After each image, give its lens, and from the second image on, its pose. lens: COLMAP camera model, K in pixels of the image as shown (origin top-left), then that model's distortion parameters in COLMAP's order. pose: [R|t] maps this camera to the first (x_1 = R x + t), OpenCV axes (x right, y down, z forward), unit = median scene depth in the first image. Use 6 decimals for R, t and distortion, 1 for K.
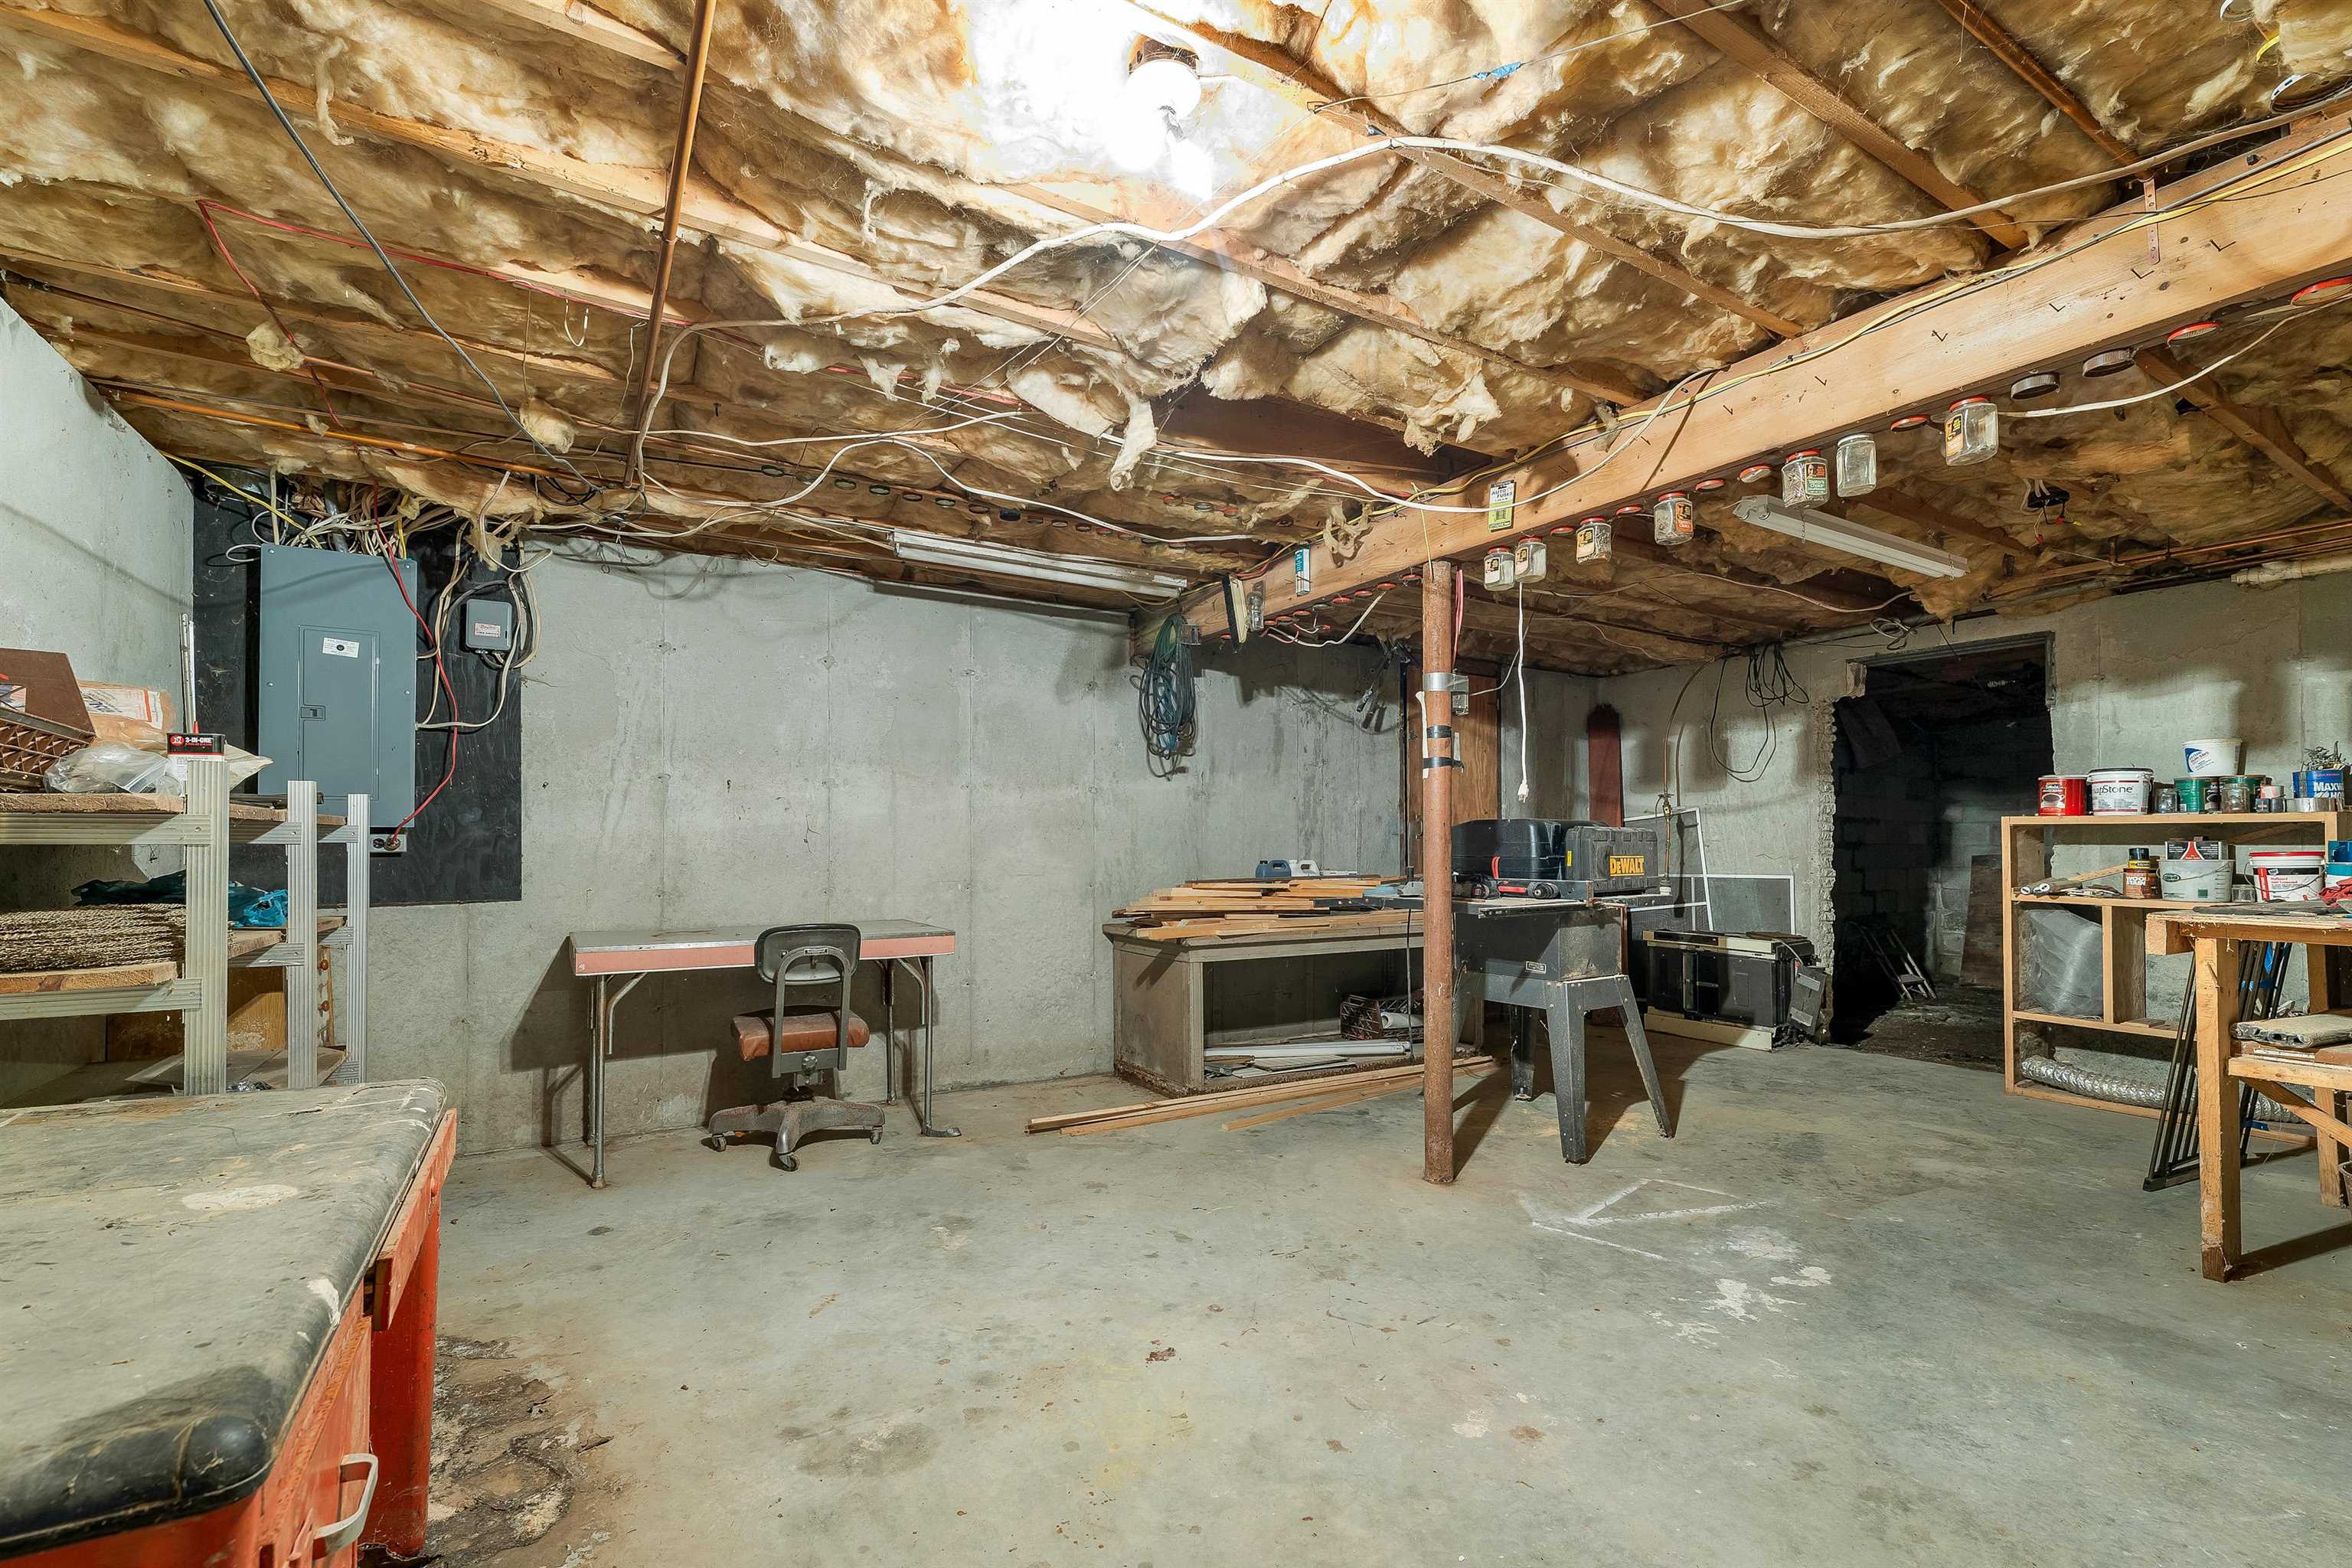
lens RADIAL K [[989.5, 0, 1175.1], [0, 989.5, 832.1], [0, 0, 1]] dist [0.001445, -0.000286]
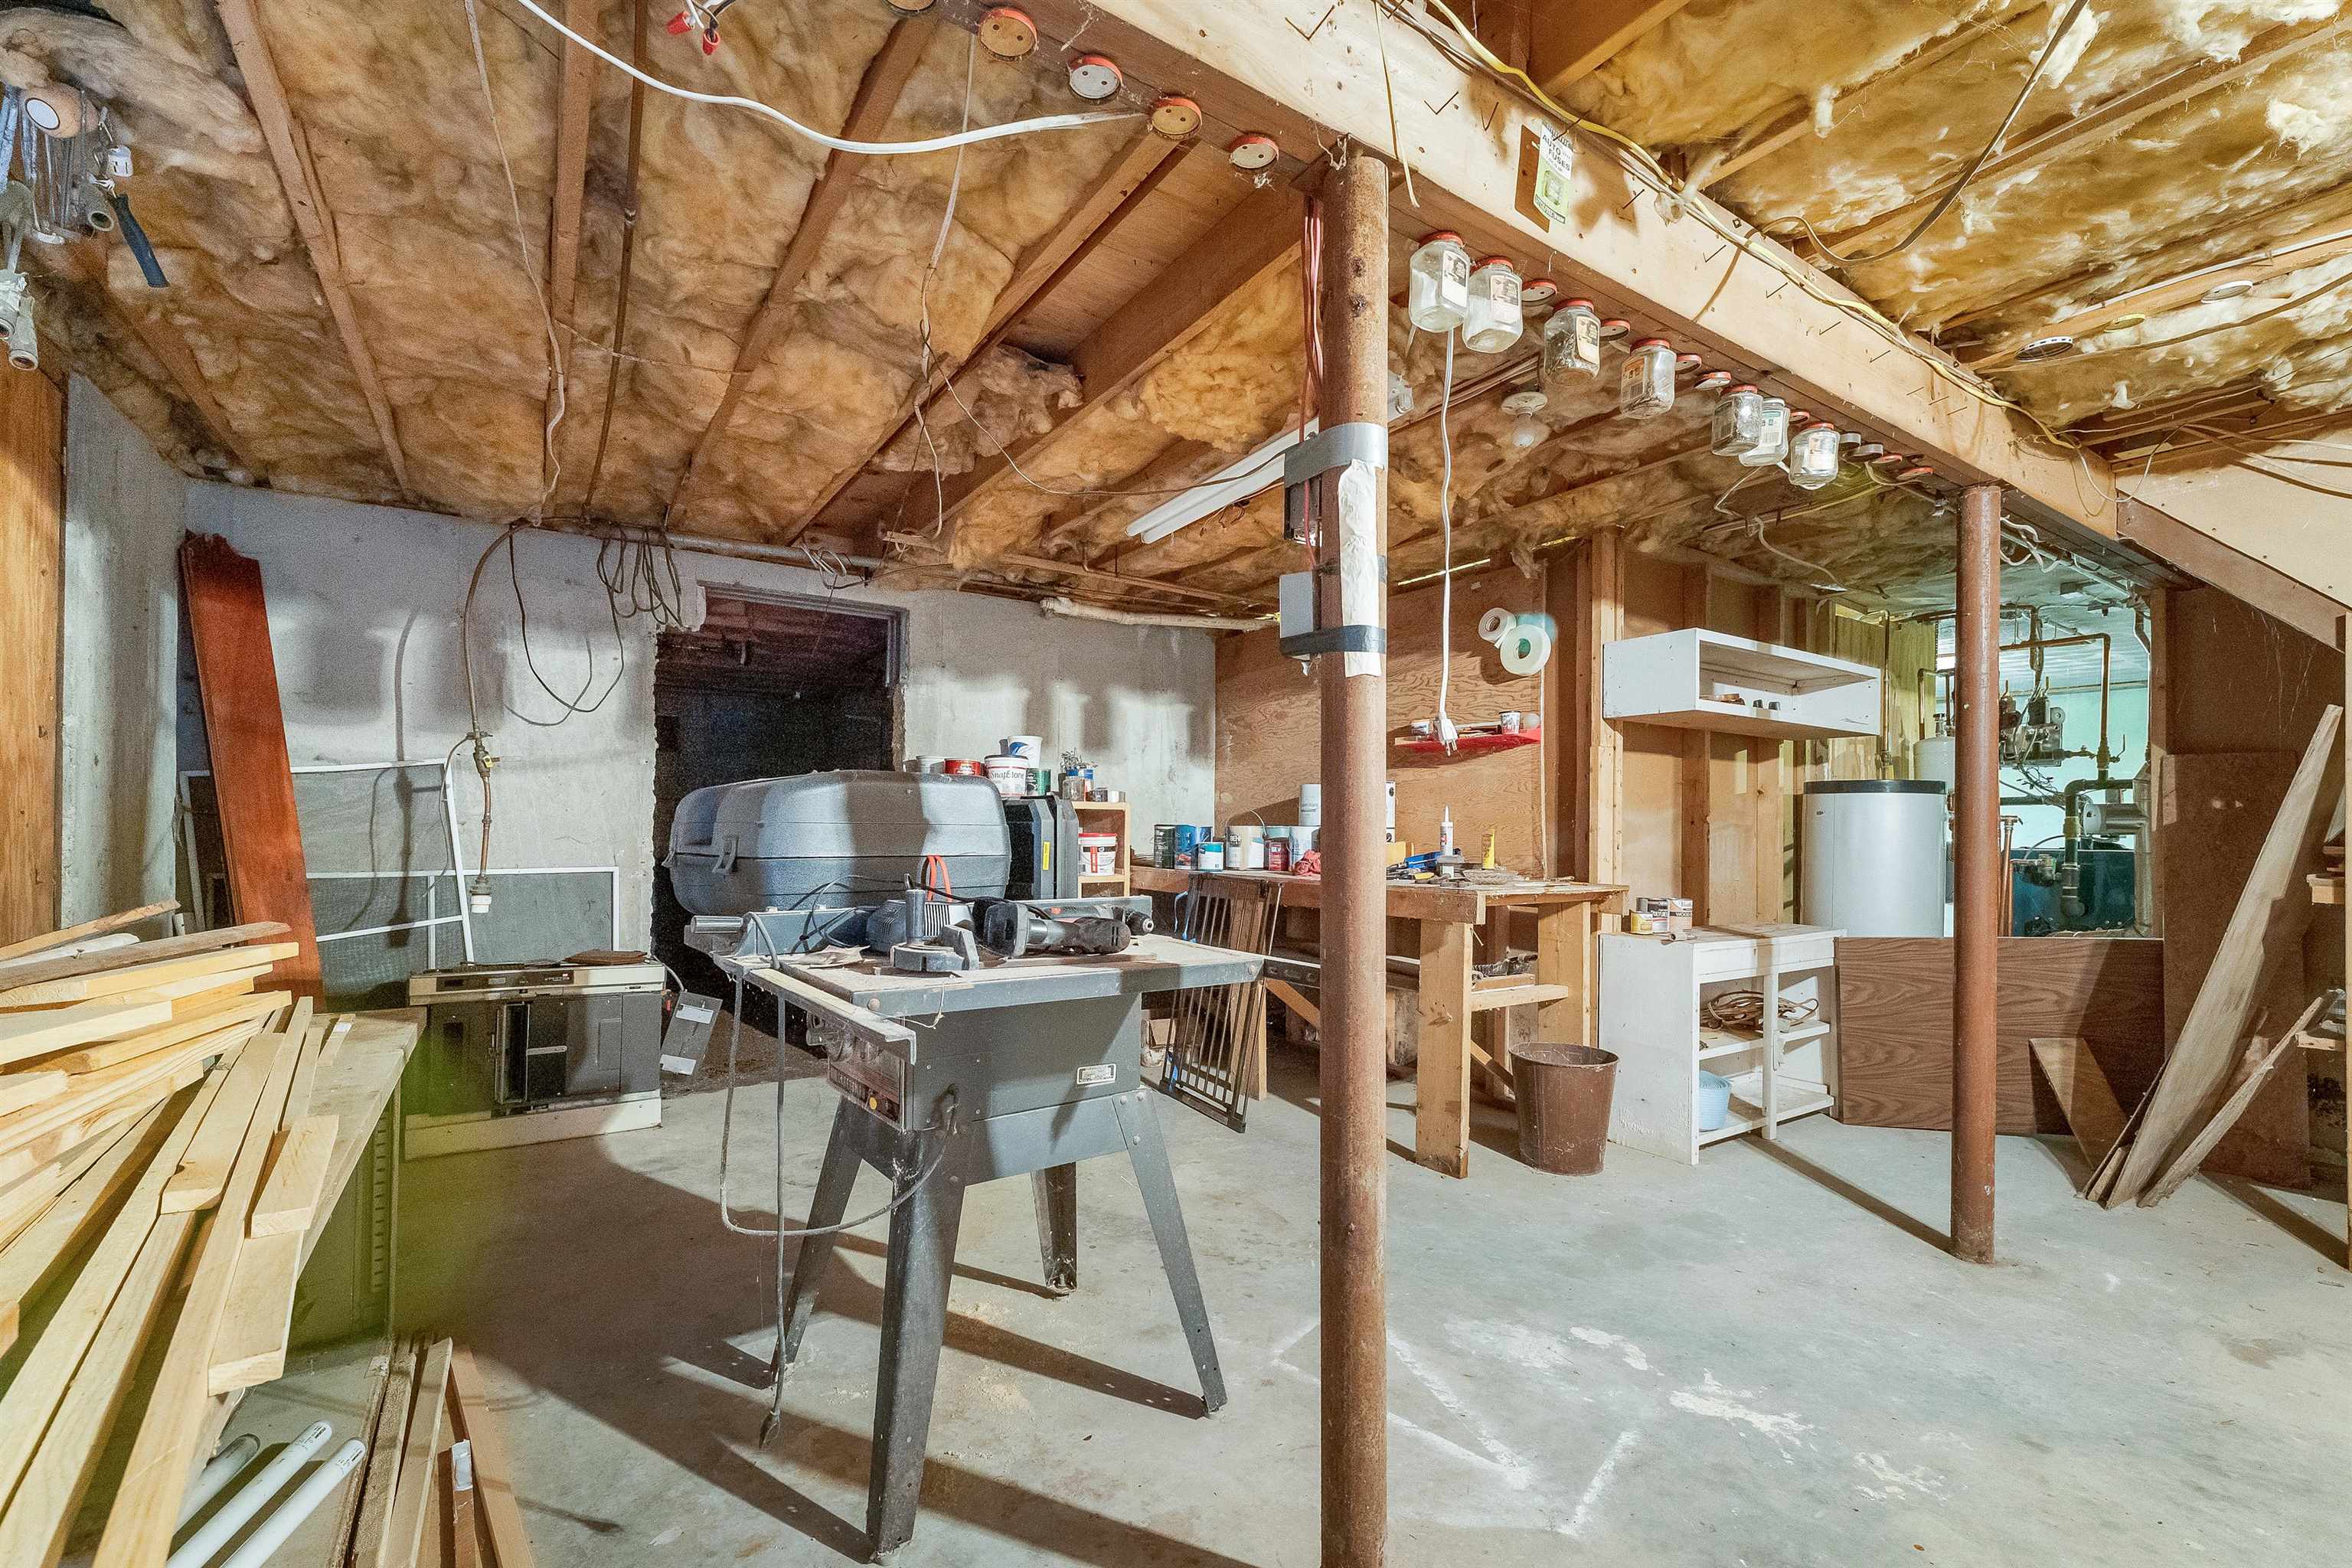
lens RADIAL K [[989.5, 0, 1175.1], [0, 989.5, 832.1], [0, 0, 1]] dist [0.001445, -0.000286]
pose [[-0.034301, -0.006031, 0.999393, -0.113393], [-0.024255, 0.999692, 0.005201, 0.007548], [-0.999117, -0.024062, -0.034437, 0.811318]]
